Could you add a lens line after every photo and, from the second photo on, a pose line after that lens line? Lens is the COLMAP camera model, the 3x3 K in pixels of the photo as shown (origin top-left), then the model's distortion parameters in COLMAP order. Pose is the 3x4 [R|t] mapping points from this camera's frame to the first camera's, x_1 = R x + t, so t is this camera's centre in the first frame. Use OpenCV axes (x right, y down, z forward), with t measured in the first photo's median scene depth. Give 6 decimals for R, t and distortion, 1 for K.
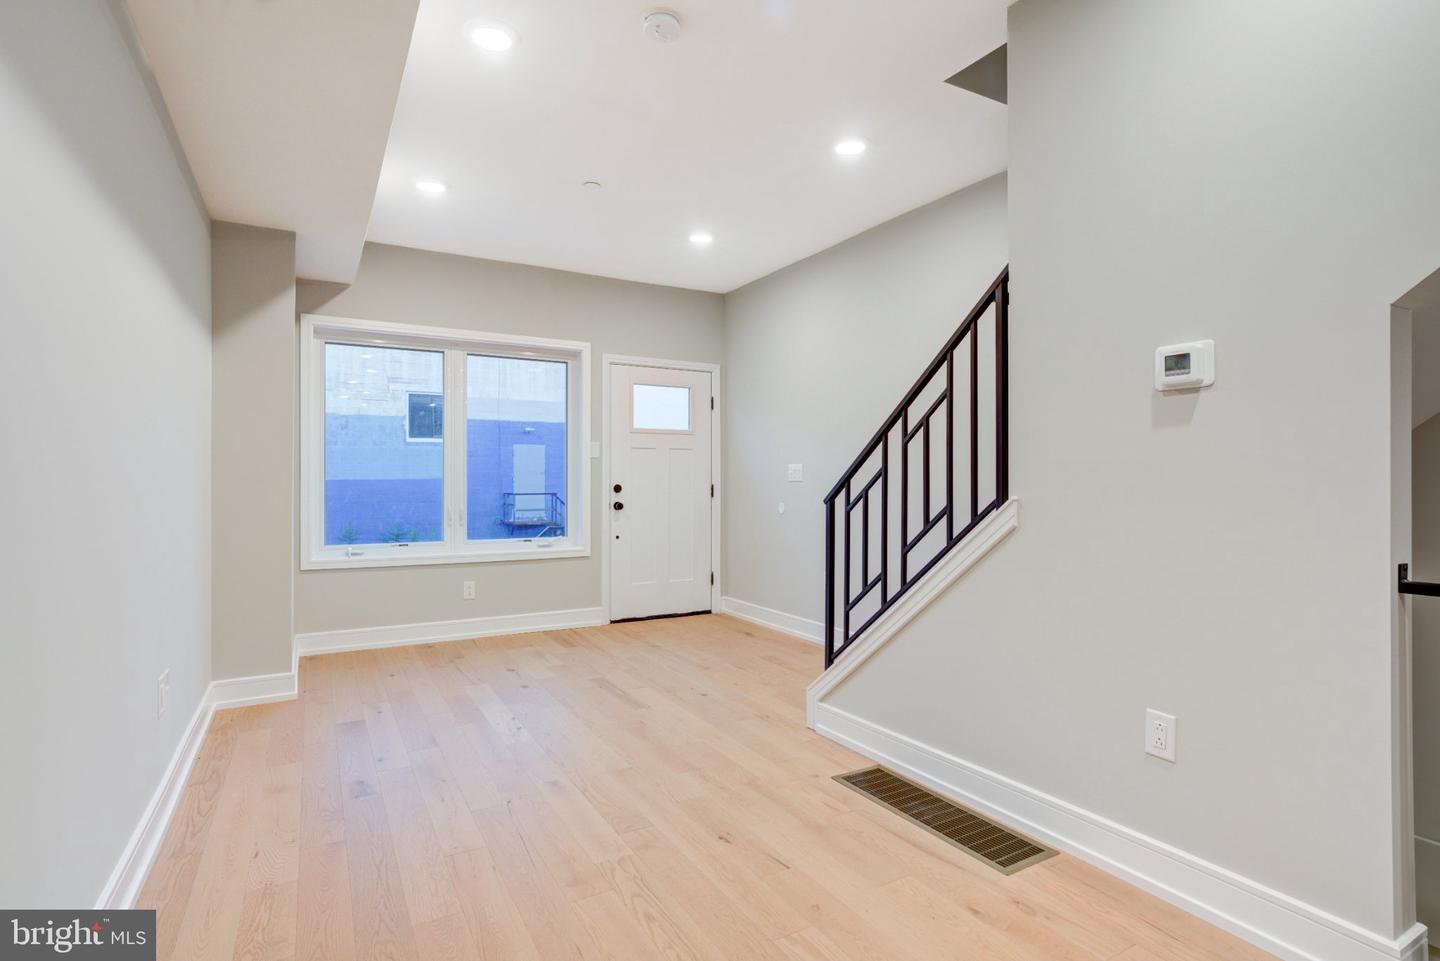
lens RADIAL K [[740.7, 0, 711.8], [0, 740.7, 484.4], [0, 0, 1]] dist [-0.012506, 0.006945]
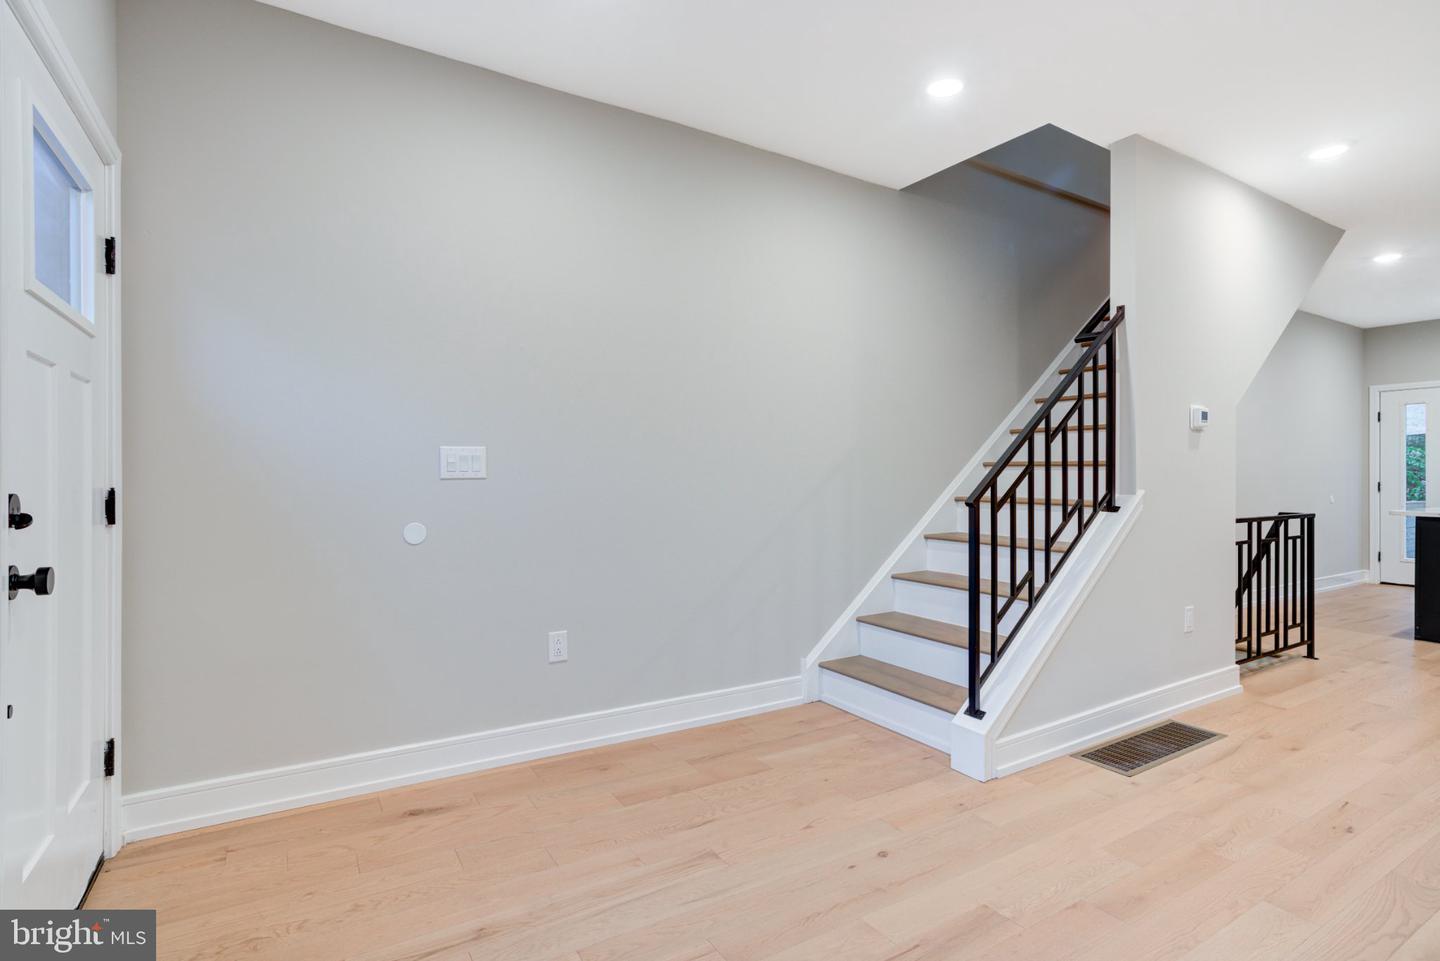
lens RADIAL K [[706.7, 0, 736.9], [0, 706.7, 472.7], [0, 0, 1]] dist [-0.000660, 0.002085]
pose [[-0.057820, 0.006805, 0.998304, -0.697884], [0.003393, 0.999972, -0.006620, -0.008401], [-0.998321, 0.003005, -0.057842, 1.448841]]
